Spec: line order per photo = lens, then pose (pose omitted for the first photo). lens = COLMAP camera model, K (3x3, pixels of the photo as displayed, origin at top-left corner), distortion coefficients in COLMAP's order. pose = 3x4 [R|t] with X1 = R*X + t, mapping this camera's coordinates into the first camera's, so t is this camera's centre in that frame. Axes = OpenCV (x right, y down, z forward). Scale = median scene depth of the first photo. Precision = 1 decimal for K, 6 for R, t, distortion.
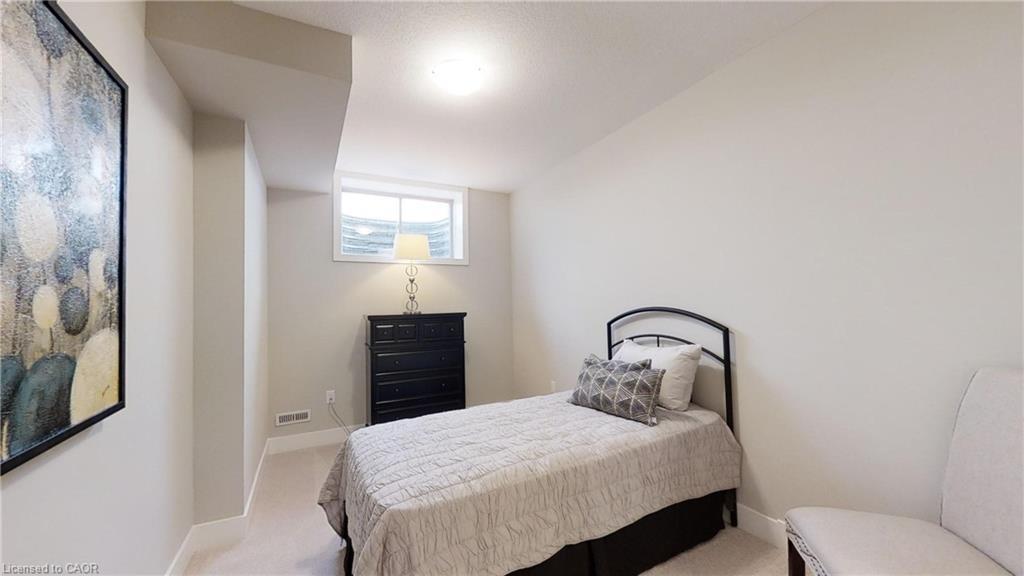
lens RADIAL K [[378.1, 0, 512.2], [0, 378.1, 290.4], [0, 0, 1]] dist [0.000751, 0.000269]
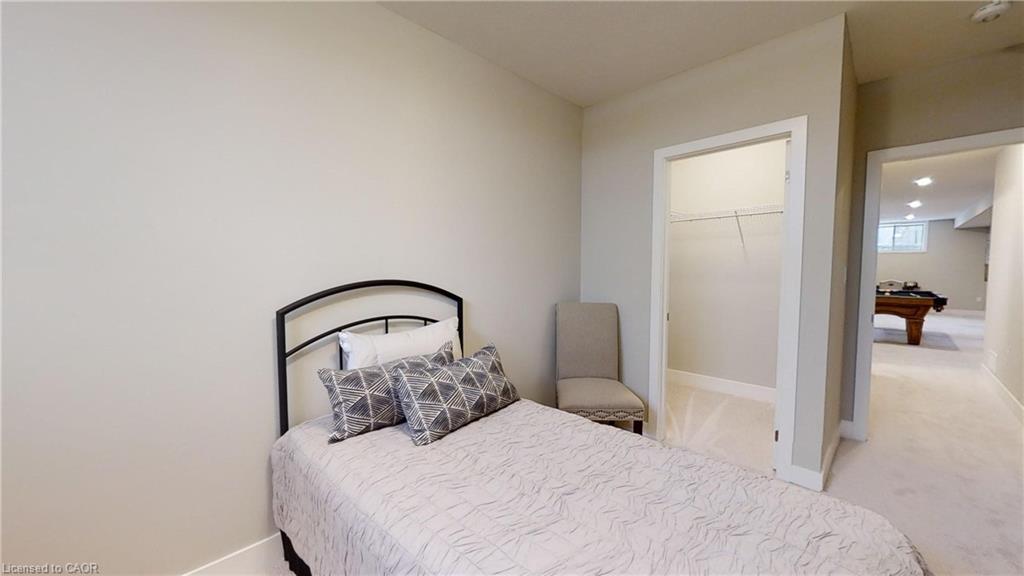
lens RADIAL K [[378.1, 0, 512.3], [0, 378.1, 290.5], [0, 0, 1]] dist [0.000751, 0.000269]
pose [[-0.311191, -0.029467, 0.949890, -0.420987], [-0.030618, 0.999311, 0.020969, 0.042033], [-0.949854, -0.022559, -0.311879, 1.017869]]
